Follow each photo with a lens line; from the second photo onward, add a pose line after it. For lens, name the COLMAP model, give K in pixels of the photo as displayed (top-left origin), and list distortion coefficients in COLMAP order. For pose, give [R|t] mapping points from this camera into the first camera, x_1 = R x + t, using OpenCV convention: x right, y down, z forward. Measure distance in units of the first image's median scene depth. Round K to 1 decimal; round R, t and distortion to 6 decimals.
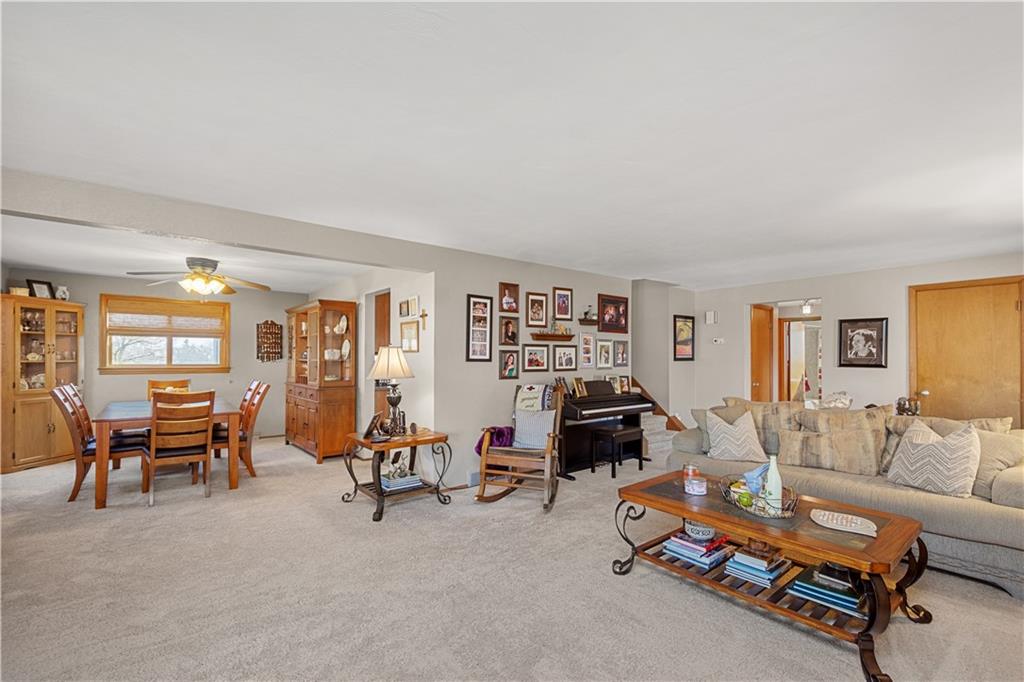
lens RADIAL K [[452.0, 0, 522.1], [0, 452.0, 354.9], [0, 0, 1]] dist [0.000760, -0.000468]
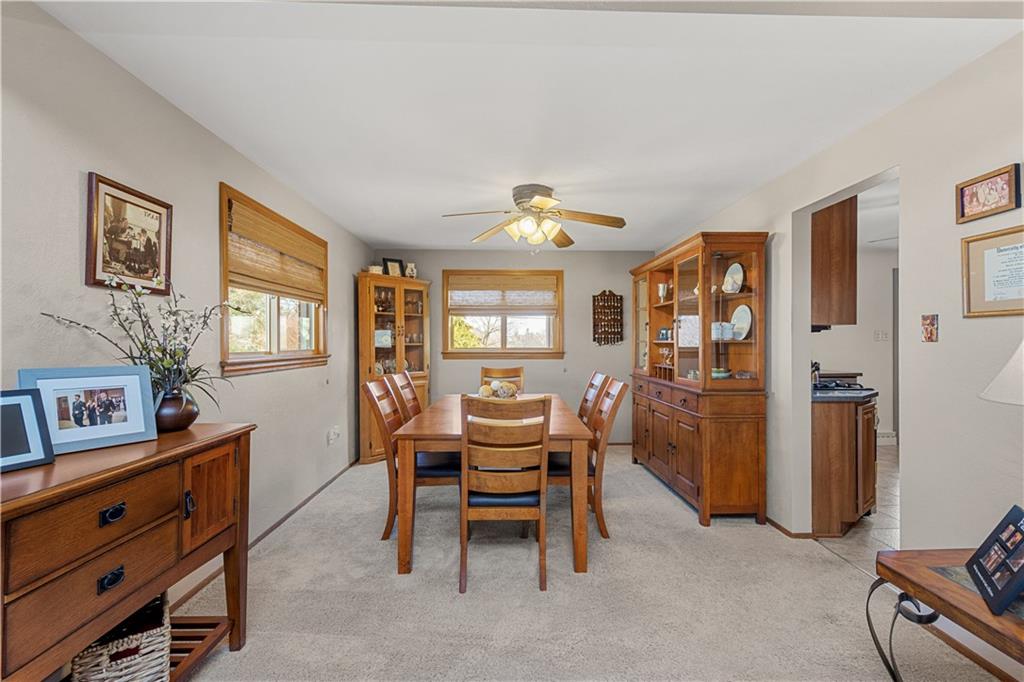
lens RADIAL K [[452.0, 0, 512.8], [0, 452.0, 341.0], [0, 0, 1]] dist [0.000760, -0.000468]
pose [[0.783116, -0.006659, -0.621840, -0.274668], [0.009350, 0.999956, 0.001067, 0.008333], [0.621805, -0.006650, 0.783144, 0.397970]]
